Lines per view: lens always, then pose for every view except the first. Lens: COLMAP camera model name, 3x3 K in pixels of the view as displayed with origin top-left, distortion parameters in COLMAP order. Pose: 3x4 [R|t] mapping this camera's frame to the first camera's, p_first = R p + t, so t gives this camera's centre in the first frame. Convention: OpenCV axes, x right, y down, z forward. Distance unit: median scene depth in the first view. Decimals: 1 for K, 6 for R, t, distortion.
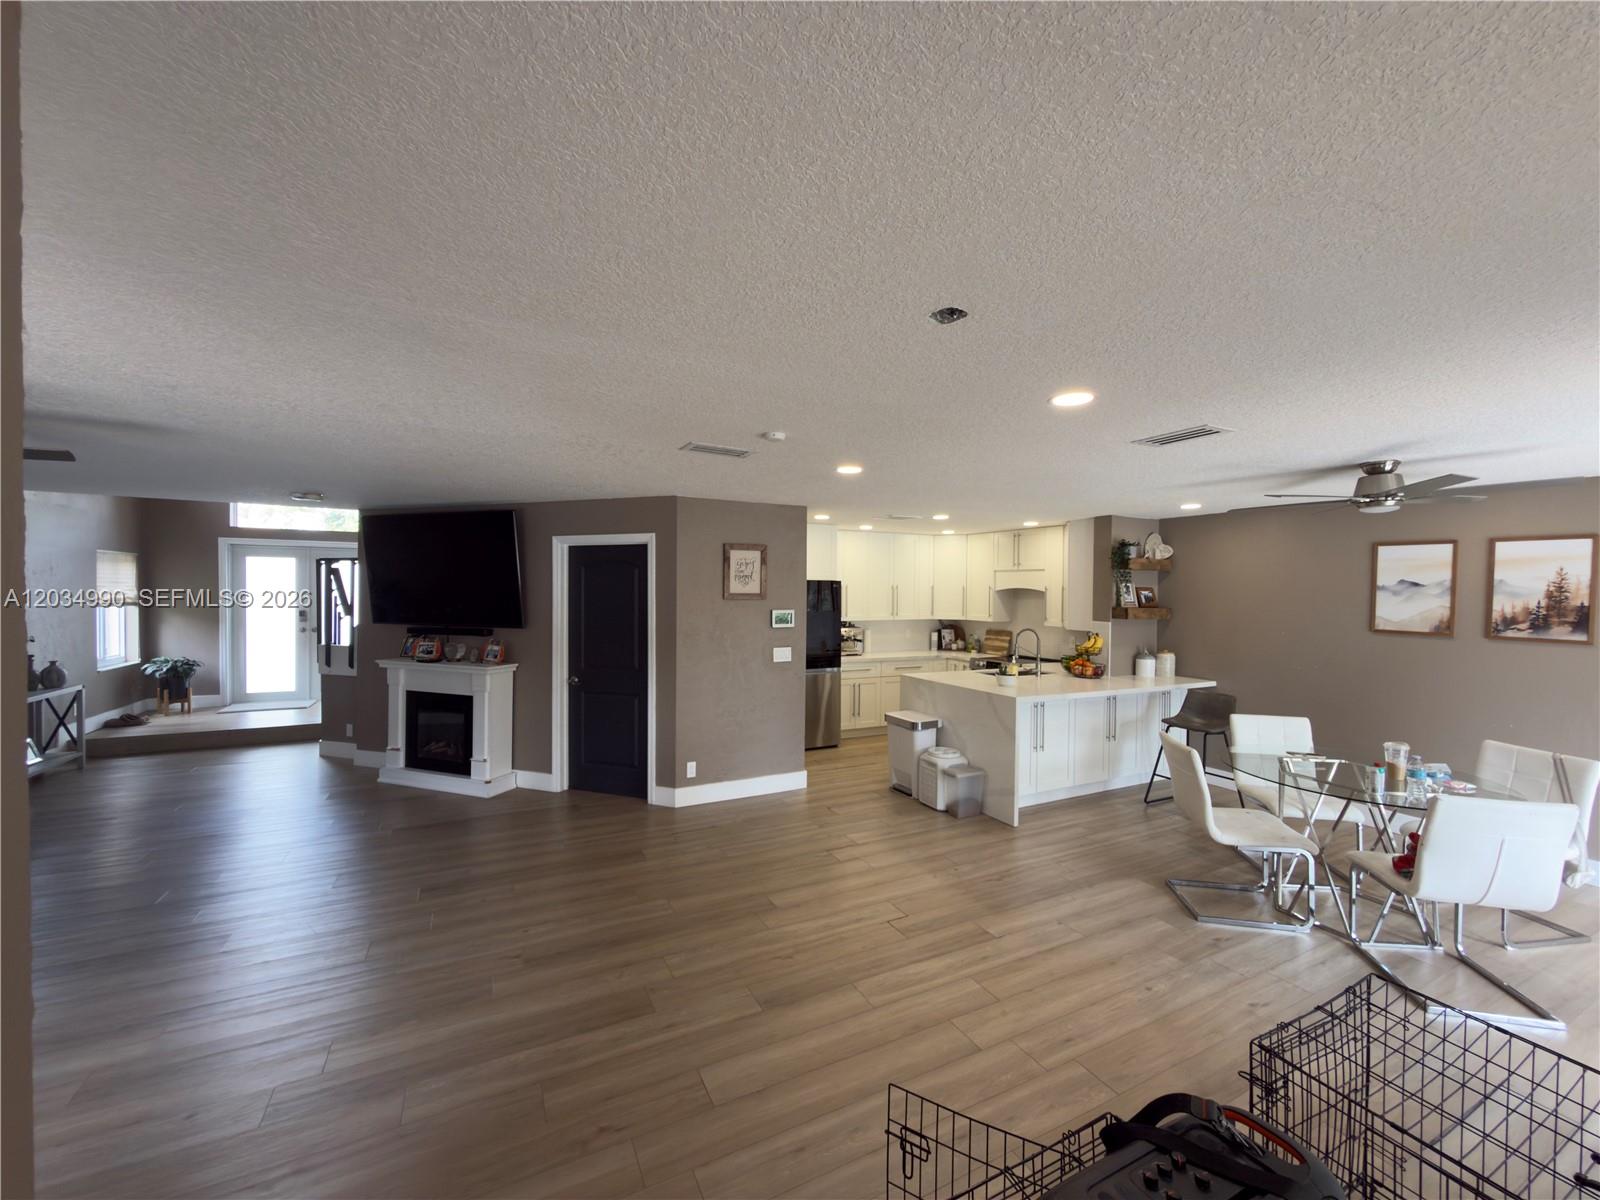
lens RADIAL K [[636.7, 0, 796.6], [0, 636.7, 597.0], [0, 0, 1]] dist [0.000191, 0.000003]
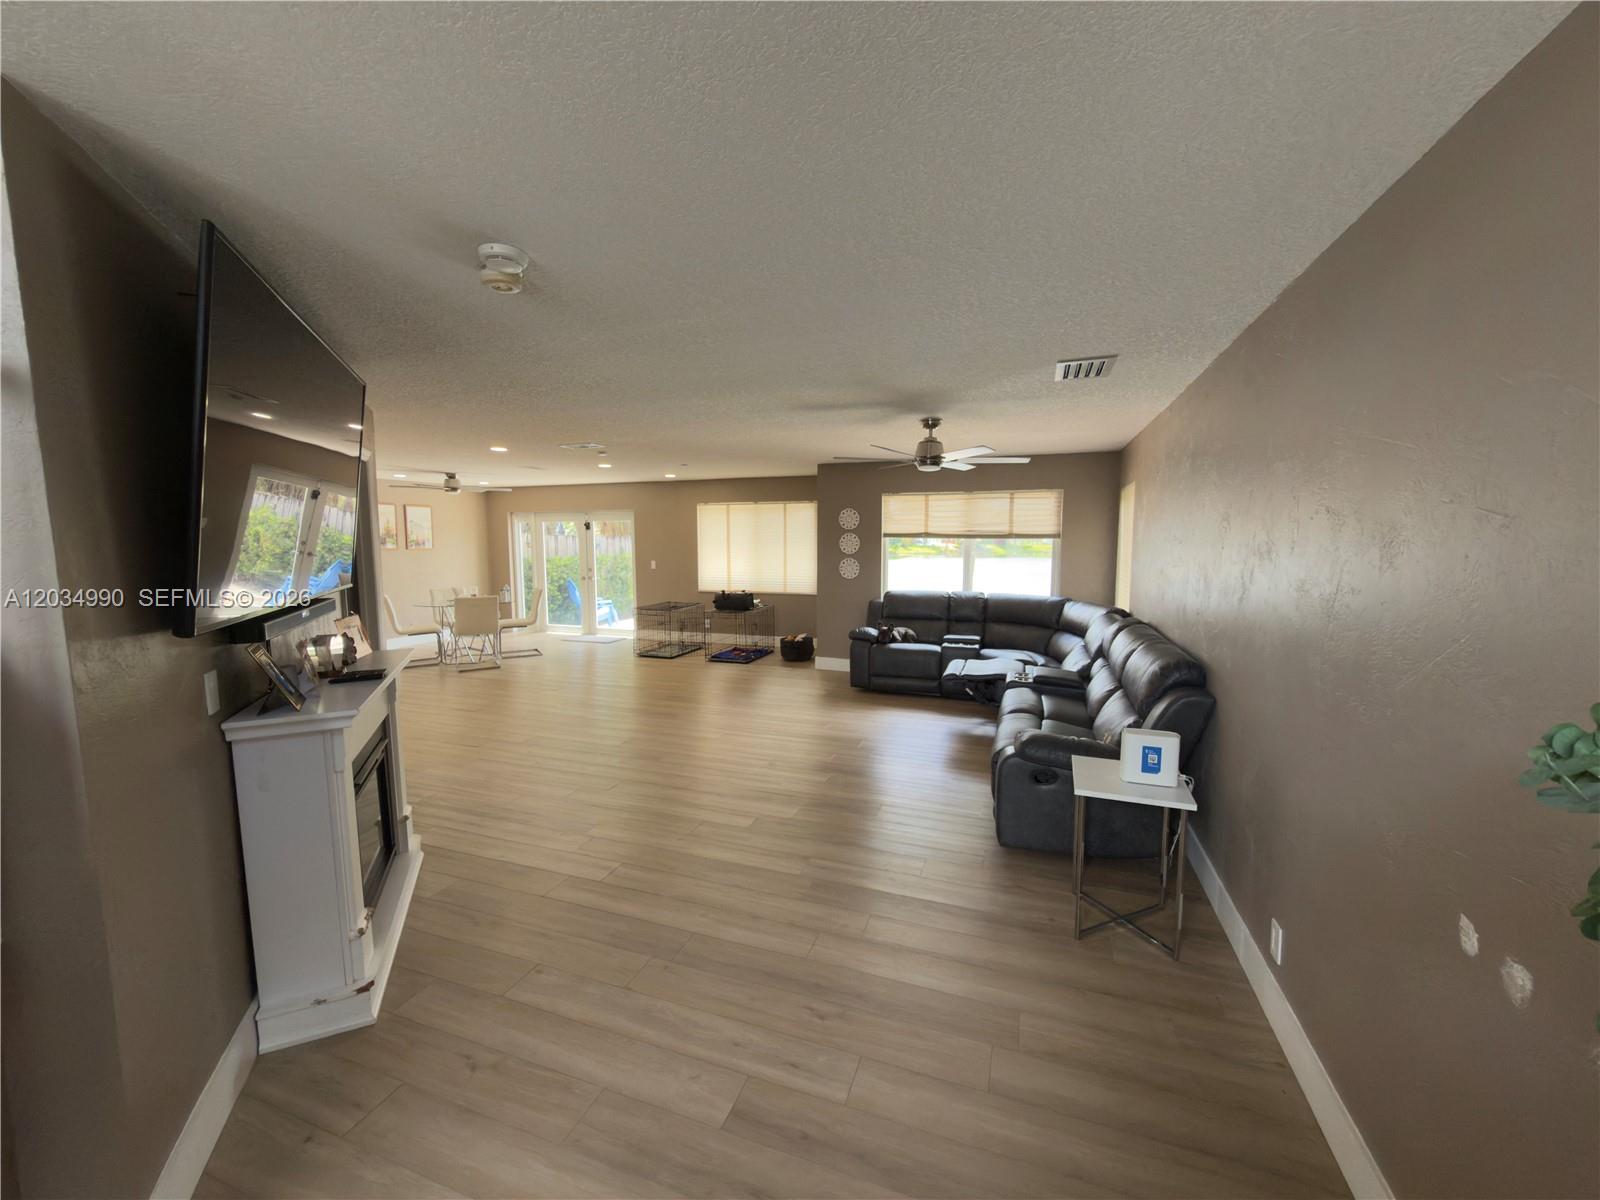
lens RADIAL K [[636.7, 0, 800.3], [0, 636.7, 597.9], [0, 0, 1]] dist [0.000191, 0.000003]
pose [[-0.681707, -0.078023, 0.727453, -1.130923], [0.003611, 0.993926, 0.109987, -0.002538], [-0.731616, 0.077606, -0.677285, 1.096509]]
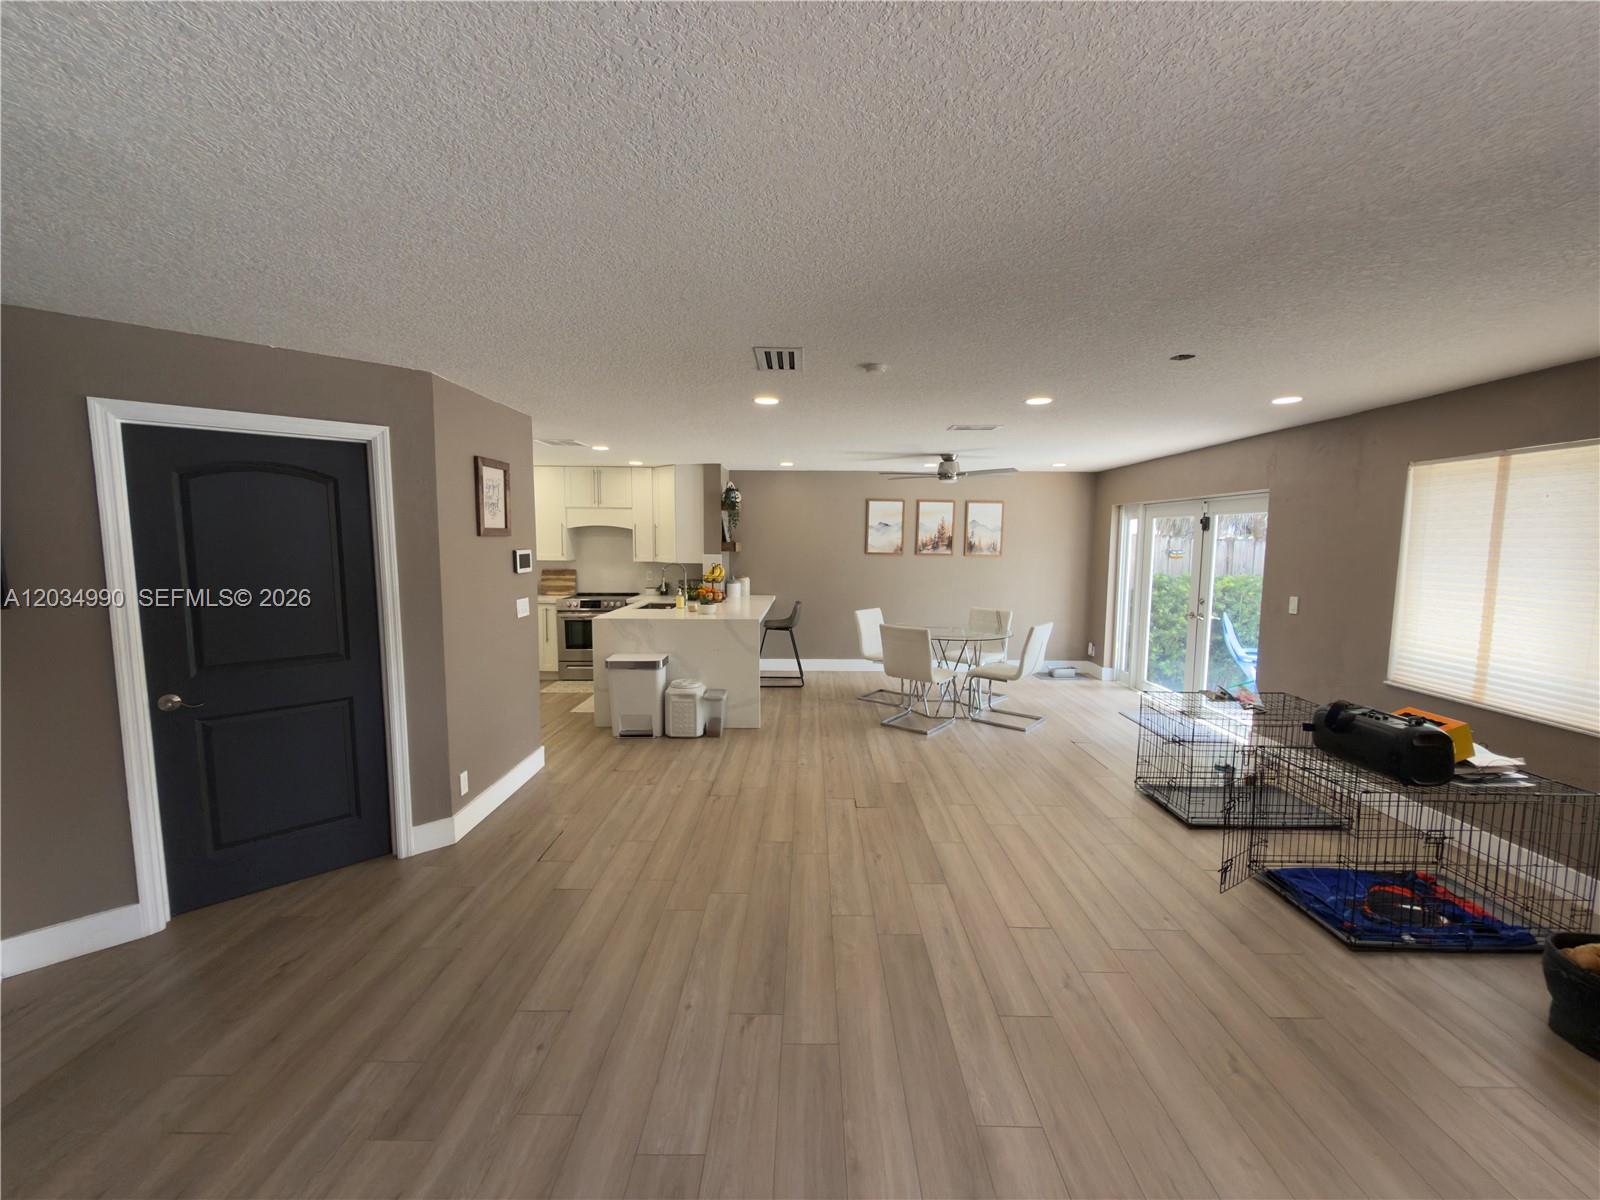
lens RADIAL K [[636.7, 0, 799.2], [0, 636.7, 598.9], [0, 0, 1]] dist [0.000191, 0.000003]
pose [[0.466736, -0.091364, 0.879665, -0.554838], [0.007429, 0.995020, 0.099403, 0.005273], [-0.884365, -0.039860, 0.465090, 0.344066]]
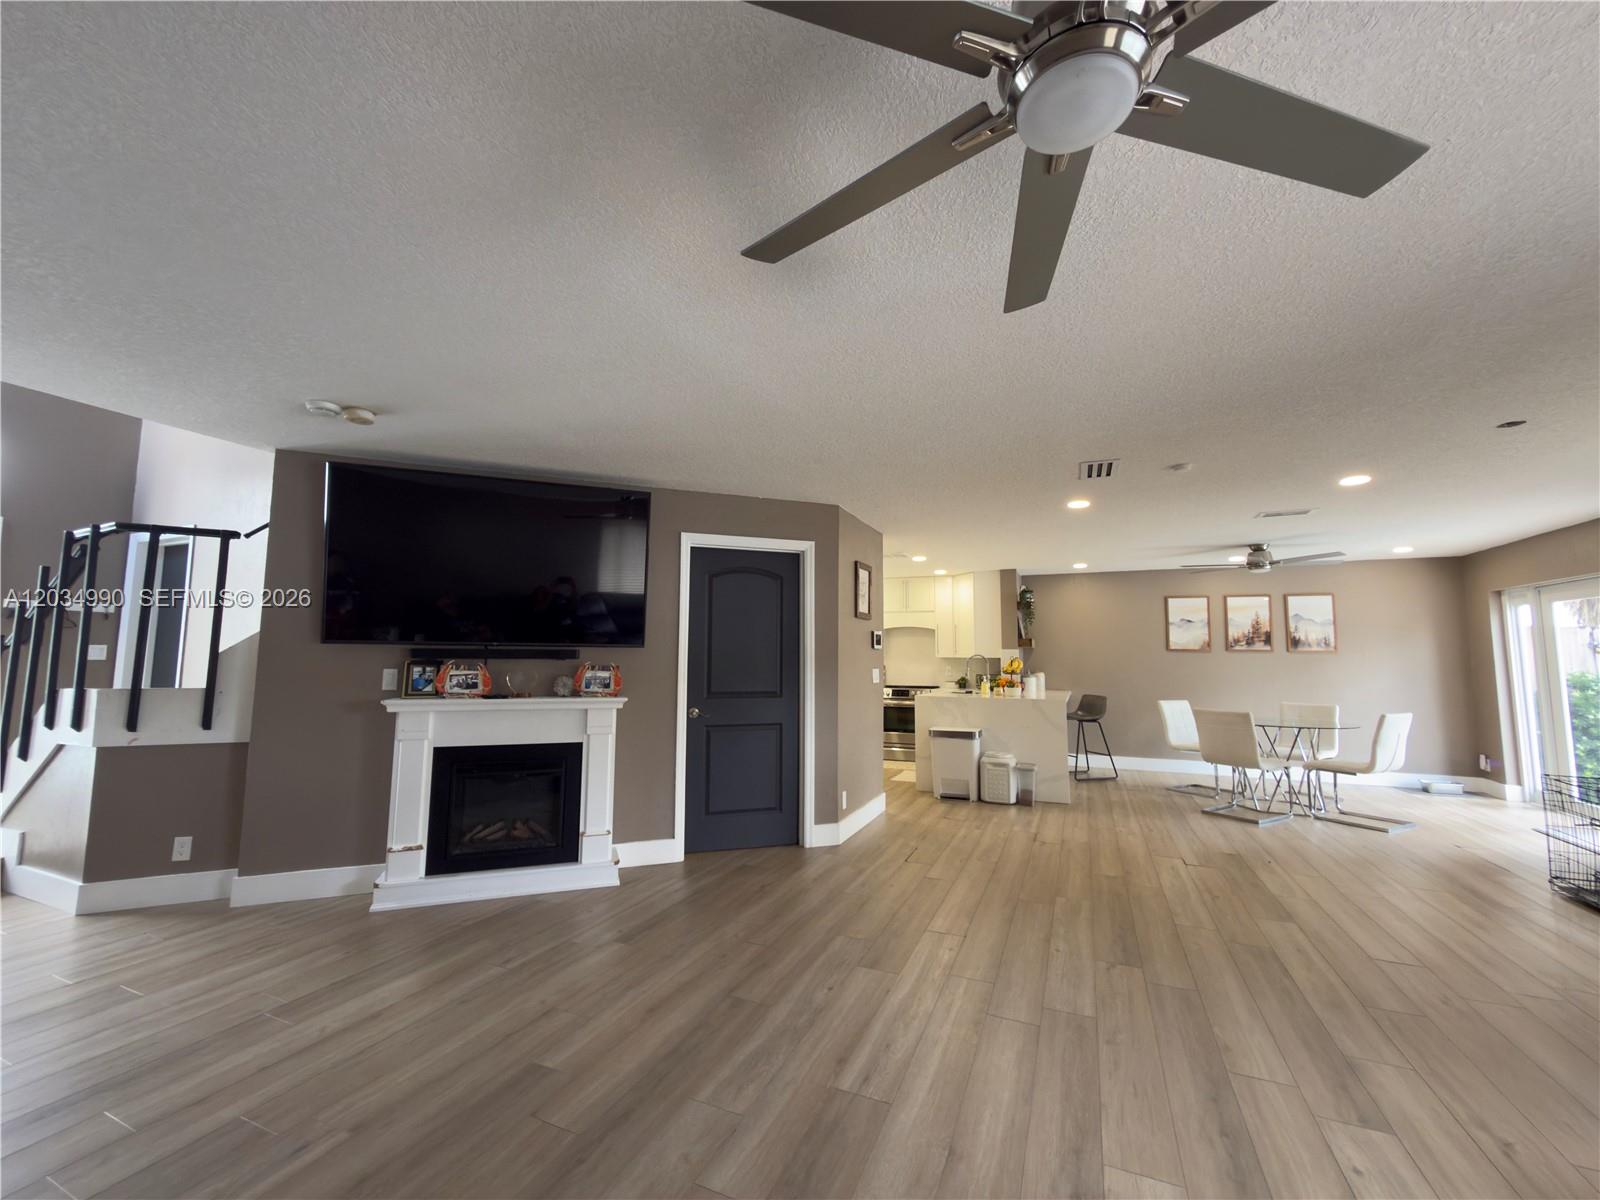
lens RADIAL K [[636.7, 0, 800.2], [0, 636.7, 599.1], [0, 0, 1]] dist [0.000191, 0.000003]
pose [[0.773760, 0.056402, 0.630963, -0.767655], [0.006778, 0.995234, -0.097276, 0.067552], [-0.633442, 0.079545, 0.769691, 0.293153]]
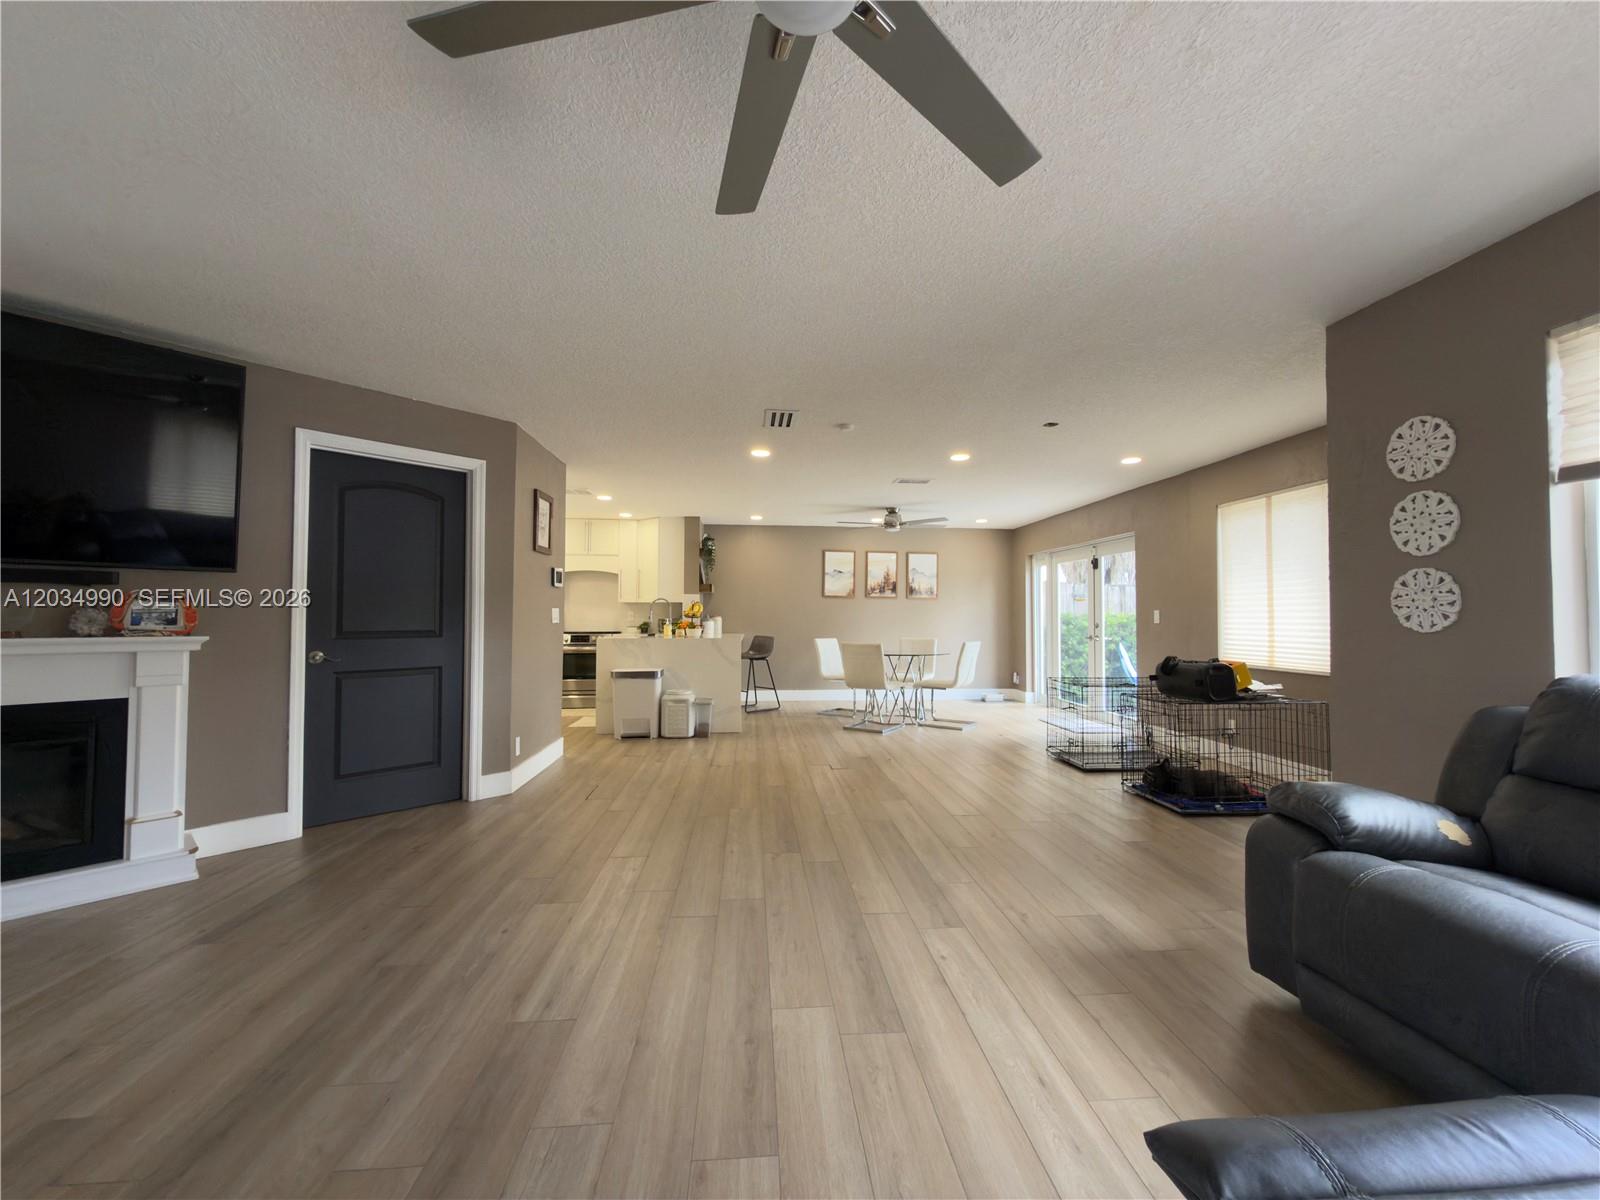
lens RADIAL K [[636.7, 0, 798.9], [0, 636.7, 598.4], [0, 0, 1]] dist [0.000191, 0.000003]
pose [[0.383339, 0.018537, 0.923422, -0.767460], [0.009030, 0.999676, -0.023816, 0.091988], [-0.923564, 0.017469, 0.383047, 0.306218]]
